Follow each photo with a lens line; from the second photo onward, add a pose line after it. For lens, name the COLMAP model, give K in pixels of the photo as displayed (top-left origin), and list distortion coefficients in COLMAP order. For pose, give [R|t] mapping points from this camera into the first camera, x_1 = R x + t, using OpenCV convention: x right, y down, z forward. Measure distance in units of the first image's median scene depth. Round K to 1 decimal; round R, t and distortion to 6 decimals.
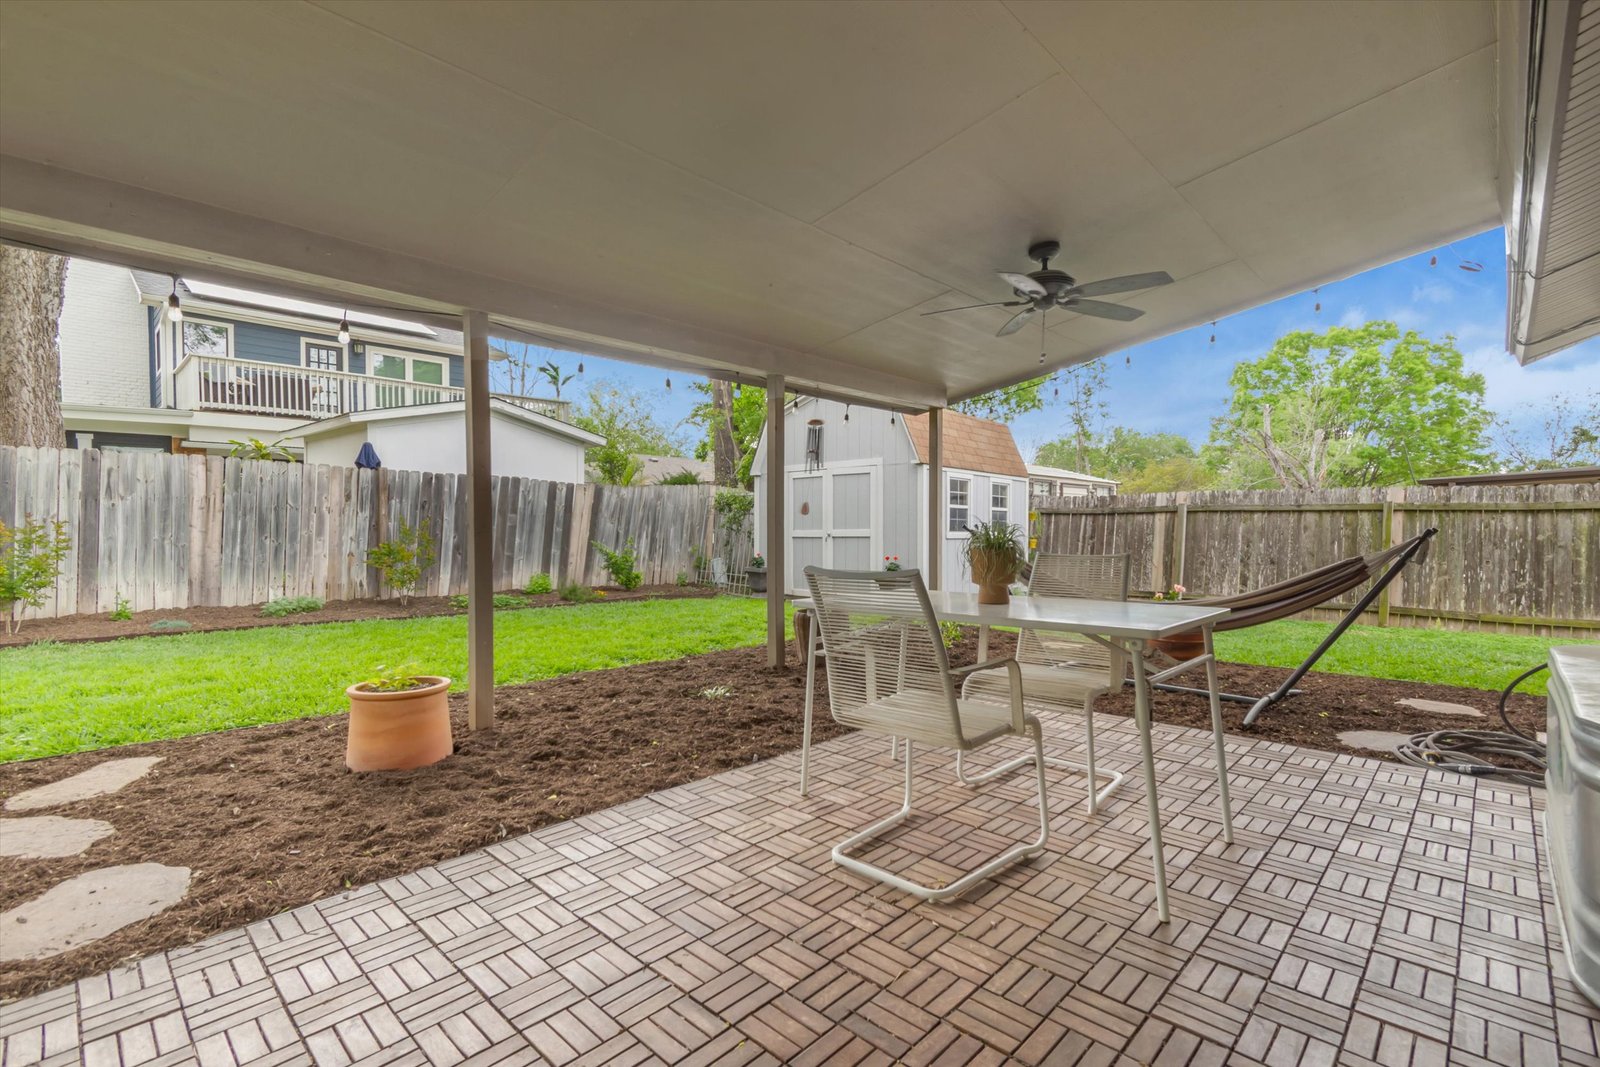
lens RADIAL K [[726.1, 0, 793.5], [0, 726.1, 534.4], [0, 0, 1]] dist [-0.000740, -0.001419]
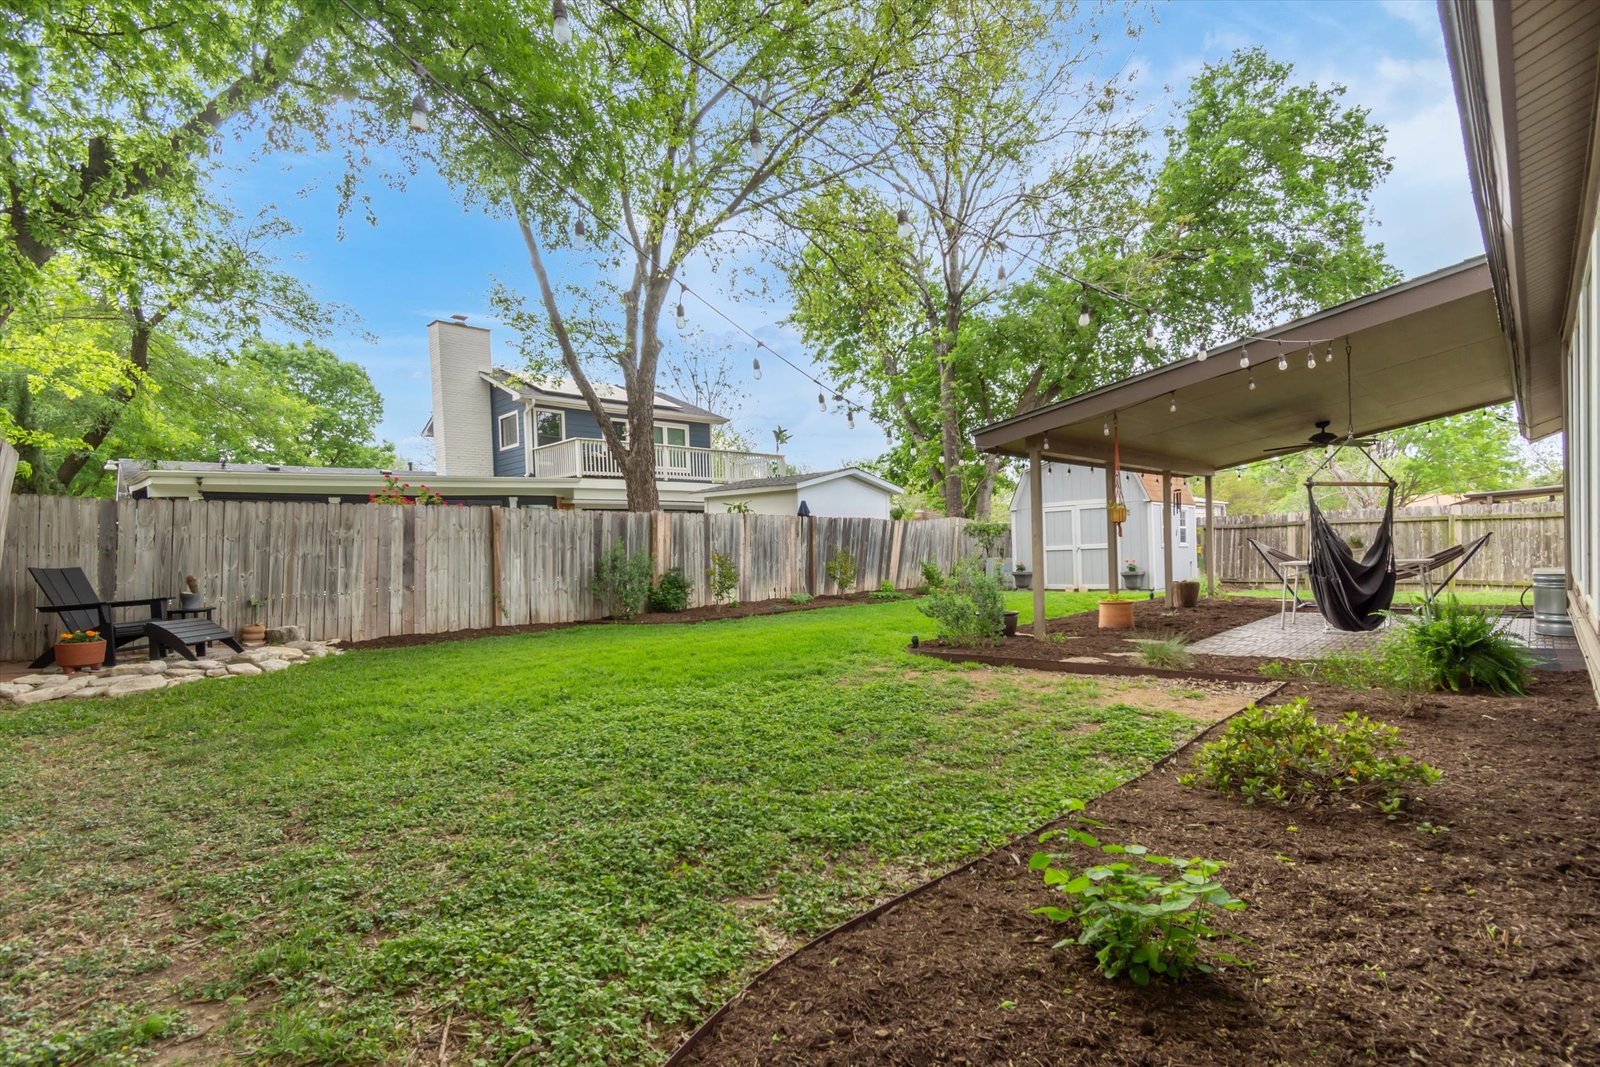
lens RADIAL K [[715.4, 0, 805.7], [0, 715.4, 535.5], [0, 0, 1]] dist [0.001096, -0.000067]
pose [[0.999142, -0.035183, -0.021852, -0.472119], [0.034517, 0.998950, -0.030127, -0.000764], [0.022889, 0.029347, 0.999307, -0.503894]]
